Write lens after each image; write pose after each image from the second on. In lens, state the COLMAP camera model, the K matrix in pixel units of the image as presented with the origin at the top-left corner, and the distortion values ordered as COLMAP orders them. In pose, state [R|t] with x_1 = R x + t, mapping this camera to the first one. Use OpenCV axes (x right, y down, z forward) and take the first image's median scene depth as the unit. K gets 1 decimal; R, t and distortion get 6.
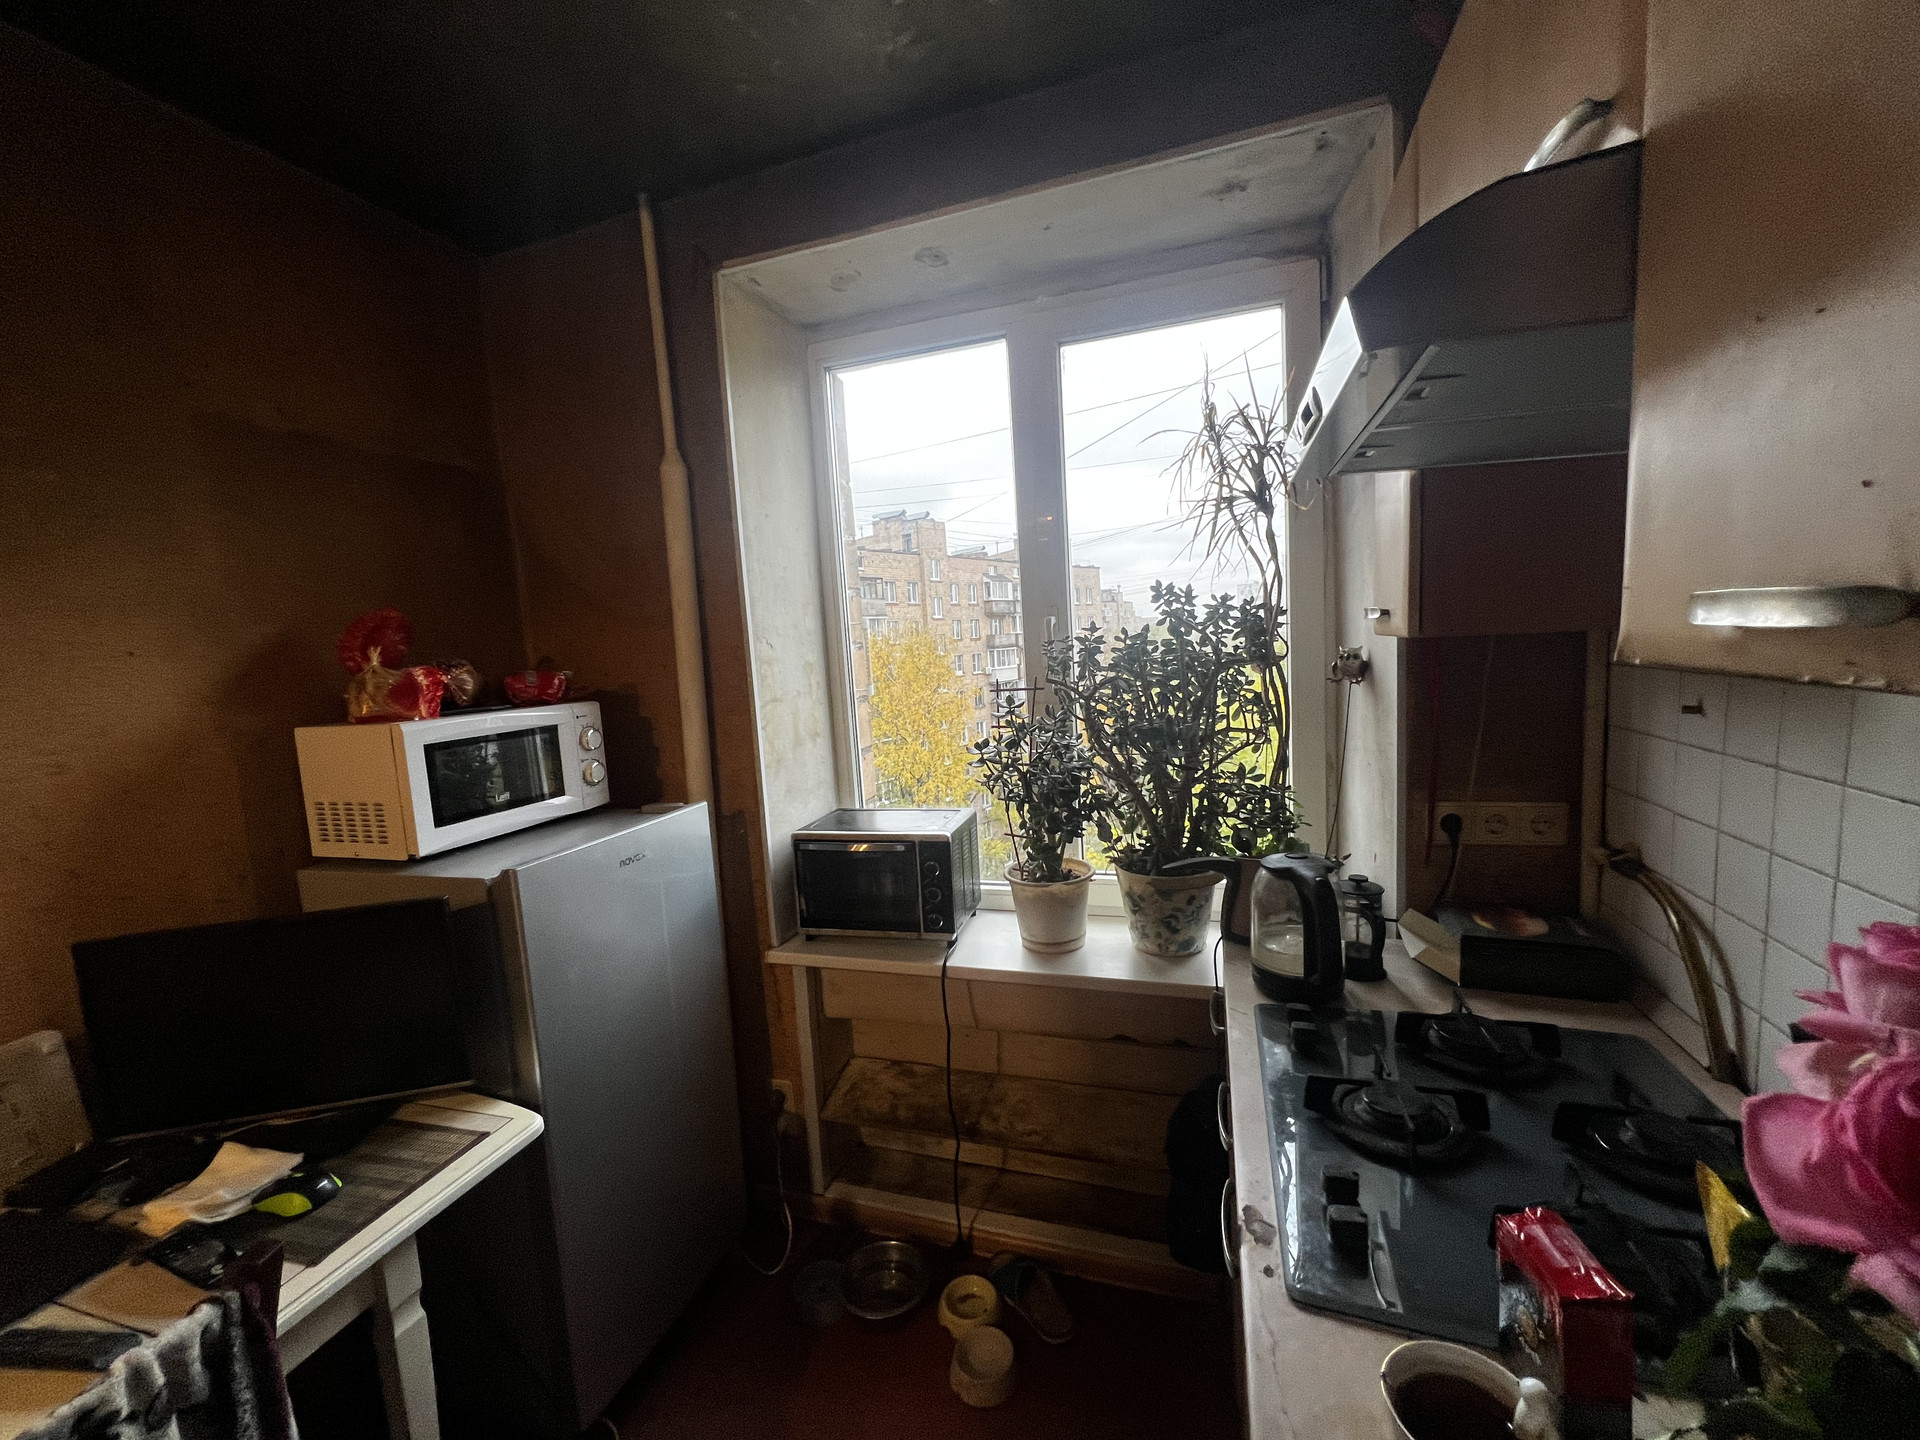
lens RADIAL K [[771.6, 0, 957.0], [0, 771.6, 714.7], [0, 0, 1]] dist [-0.000803, 0.000390]
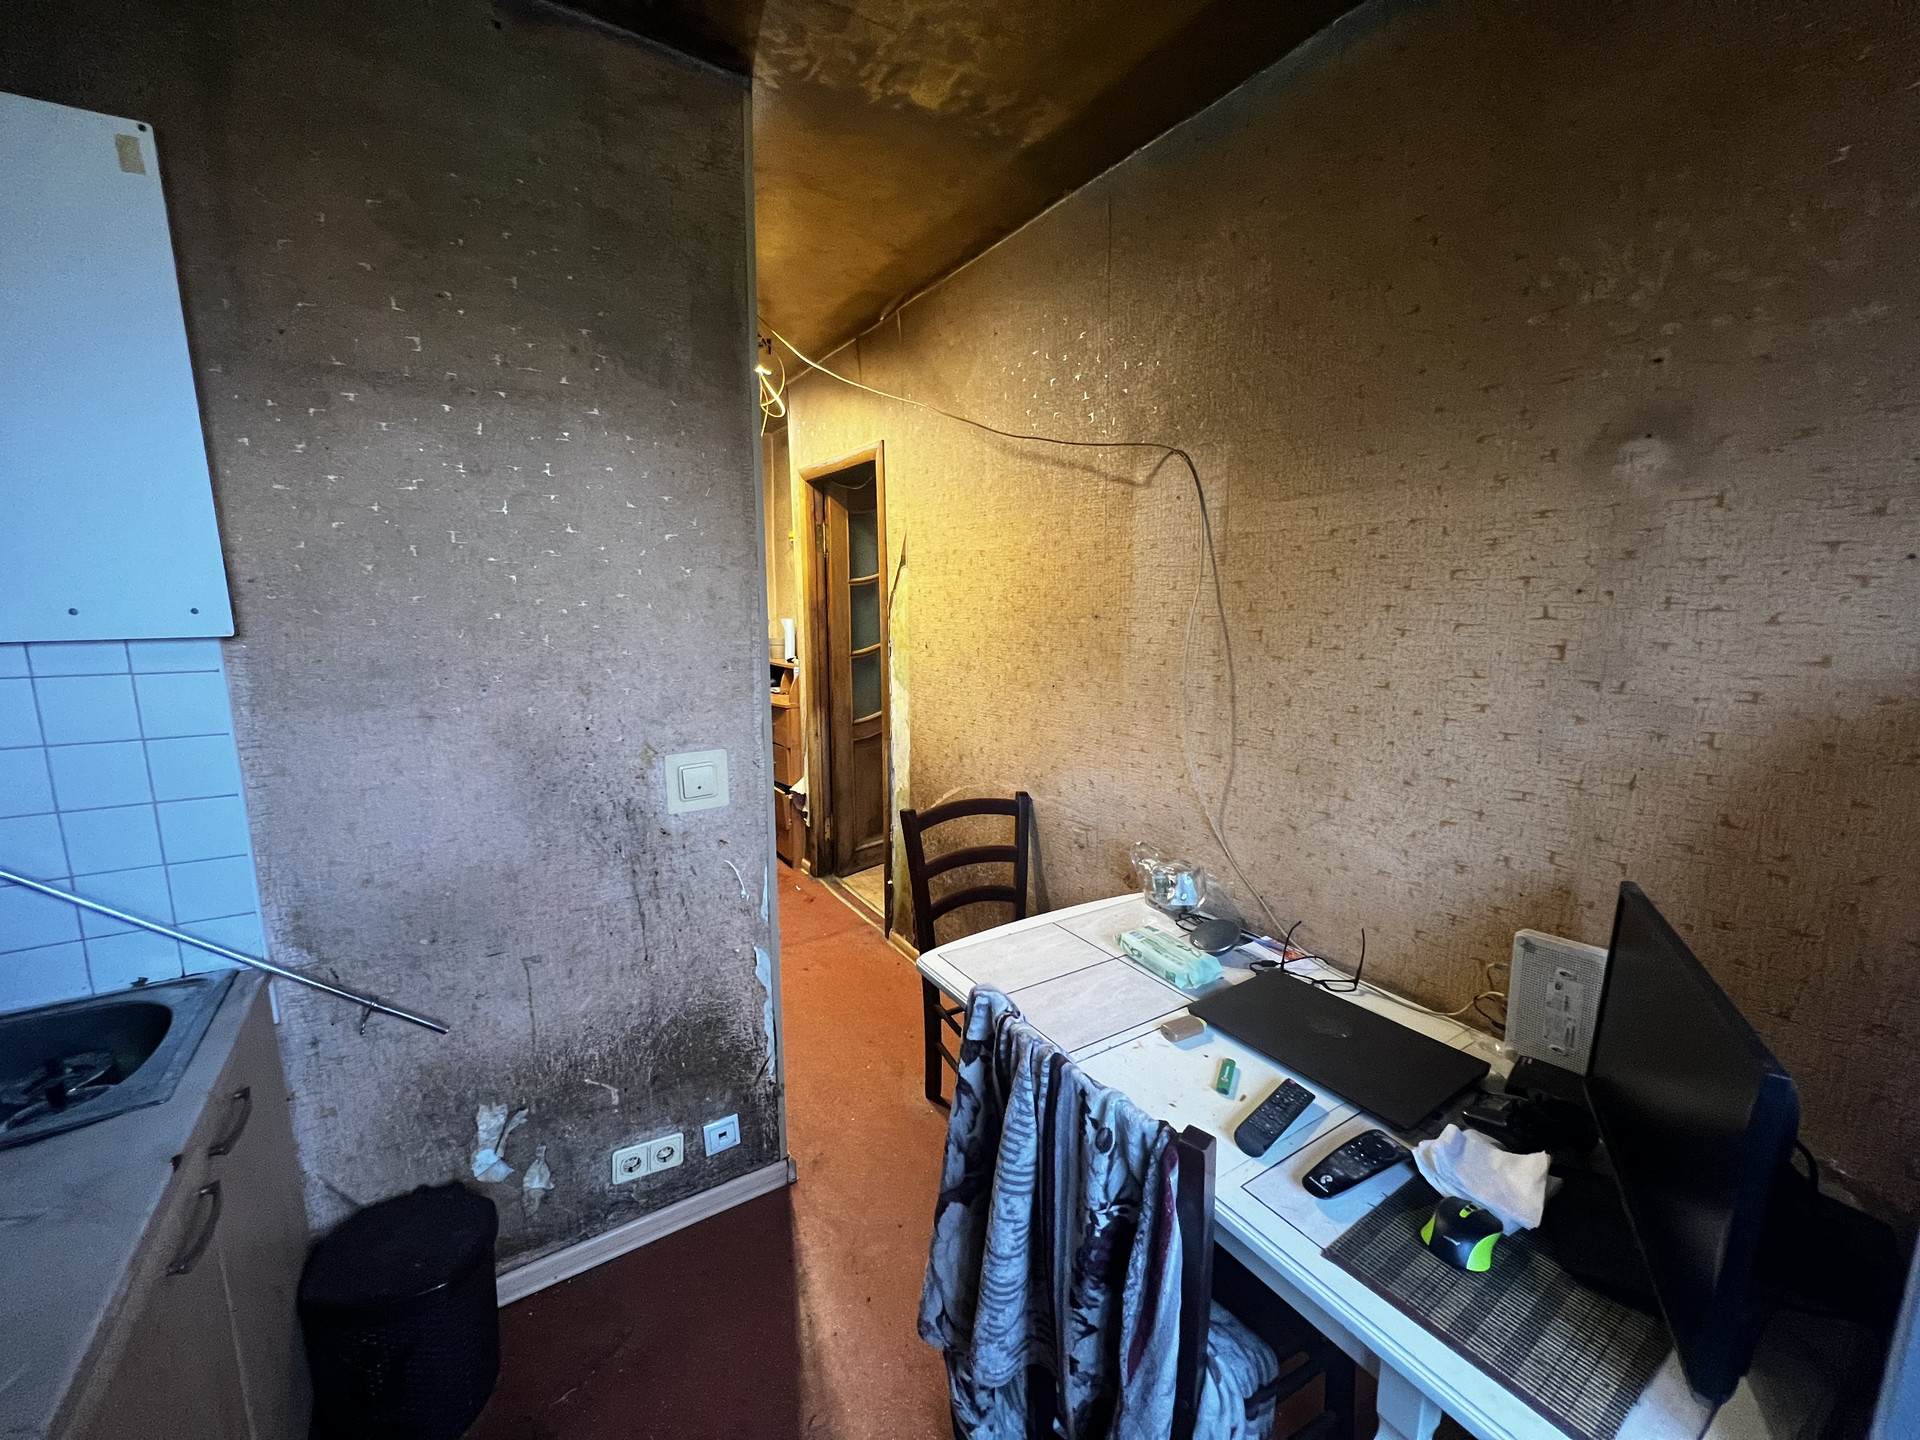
lens RADIAL K [[771.6, 0, 960.2], [0, 771.6, 718.4], [0, 0, 1]] dist [-0.000803, 0.000390]
pose [[-0.640114, 0.187679, -0.745004, 0.005982], [-0.039036, 0.960506, 0.275507, -0.080100], [0.767288, 0.205438, -0.607507, 0.659358]]
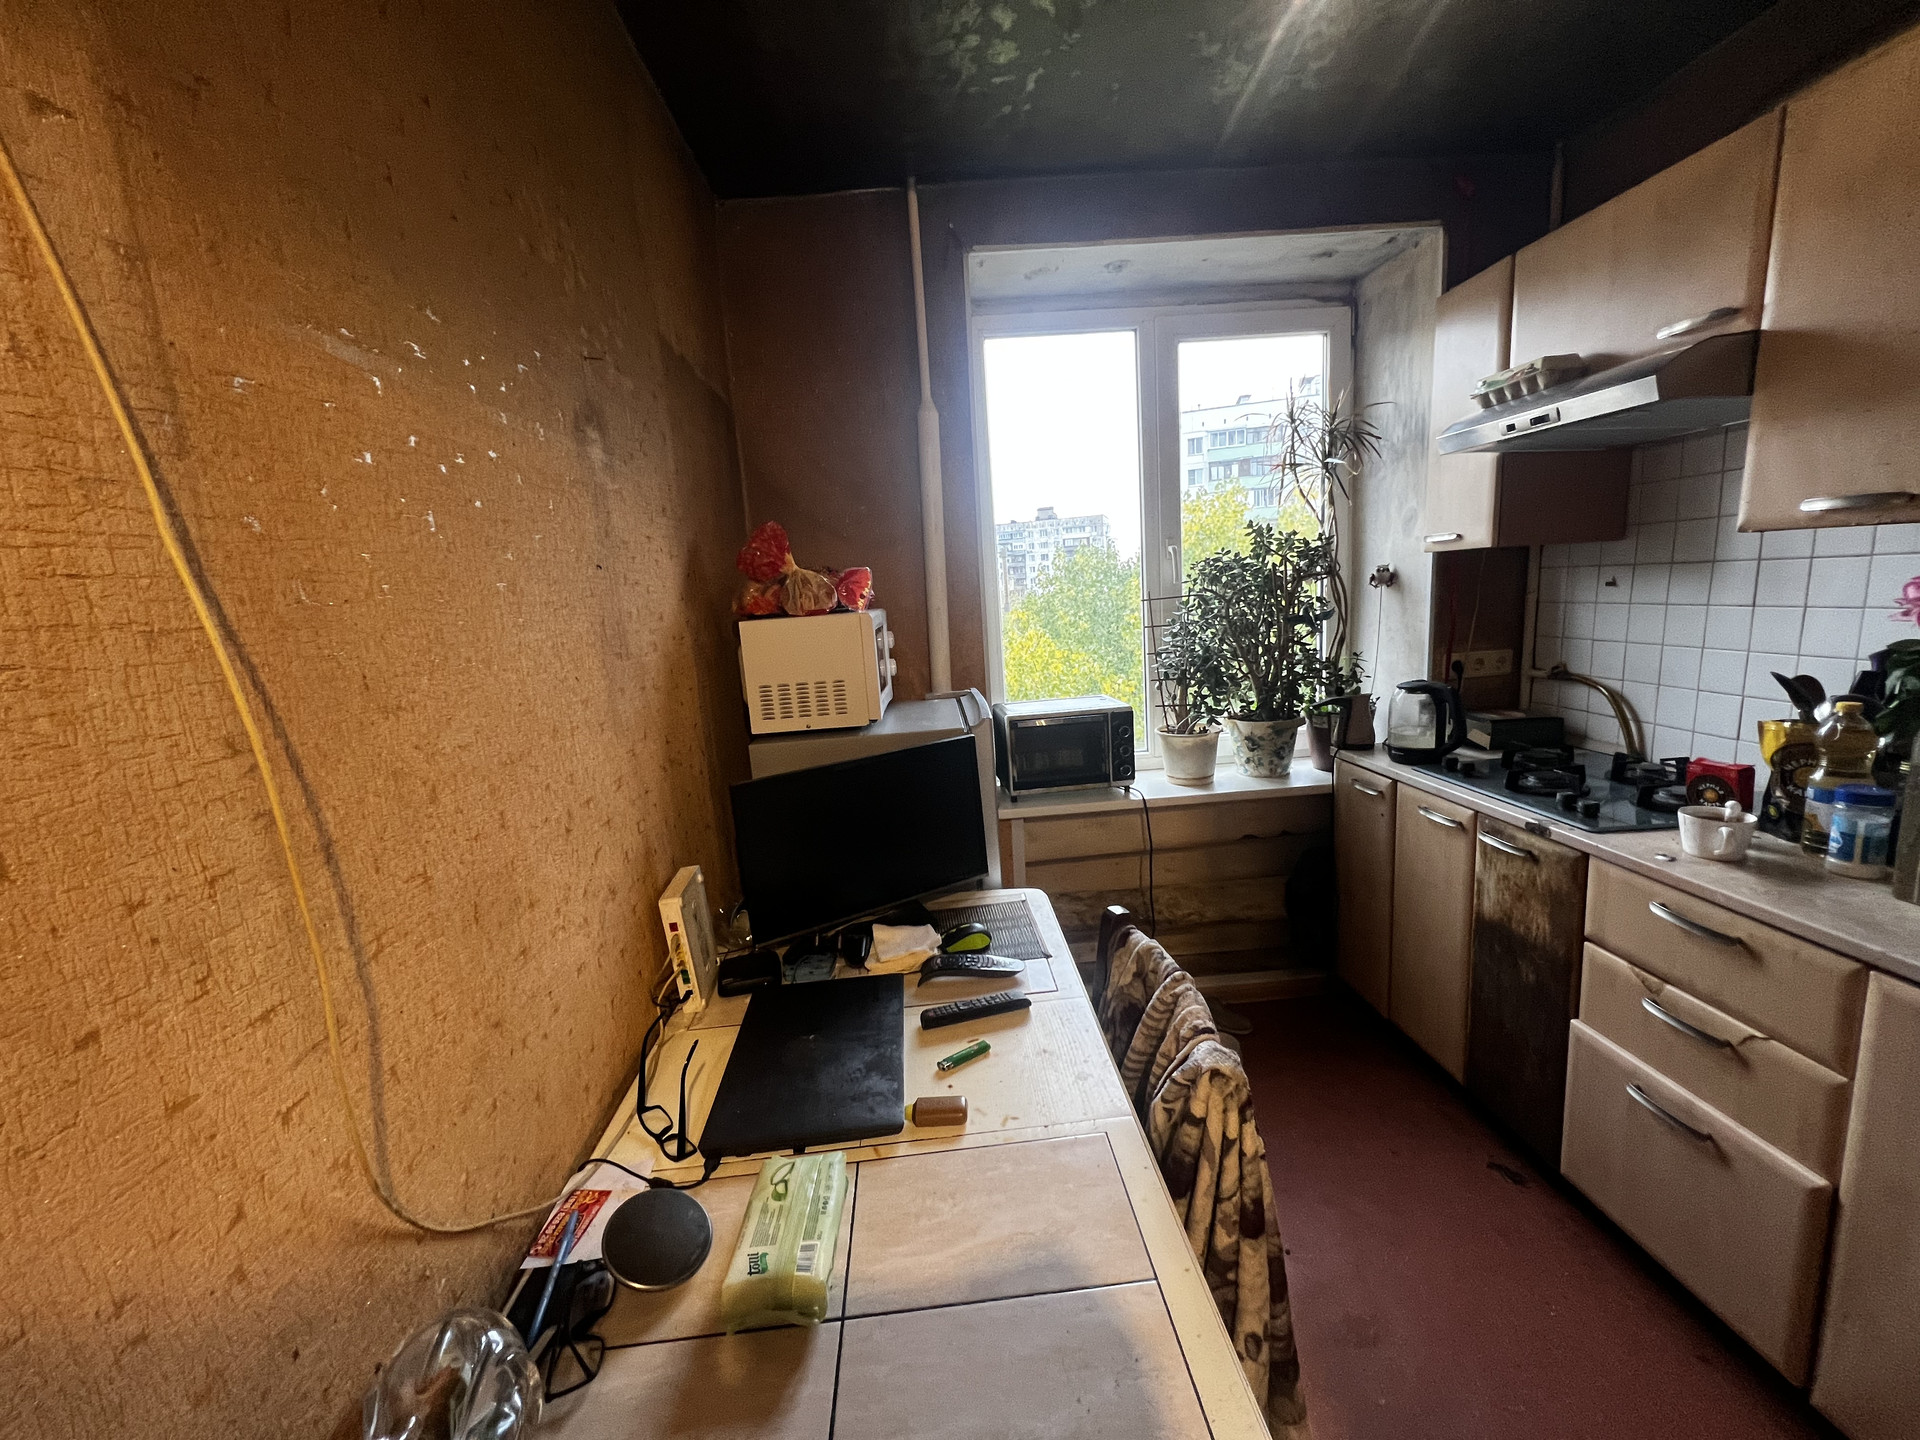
lens RADIAL K [[771.6, 0, 968.4], [0, 771.6, 712.1], [0, 0, 1]] dist [-0.000803, 0.000390]
pose [[0.932561, -0.059967, 0.355997, -0.882534], [0.045603, 0.997776, 0.048614, 0.102079], [-0.358120, -0.029101, 0.933222, -0.180143]]
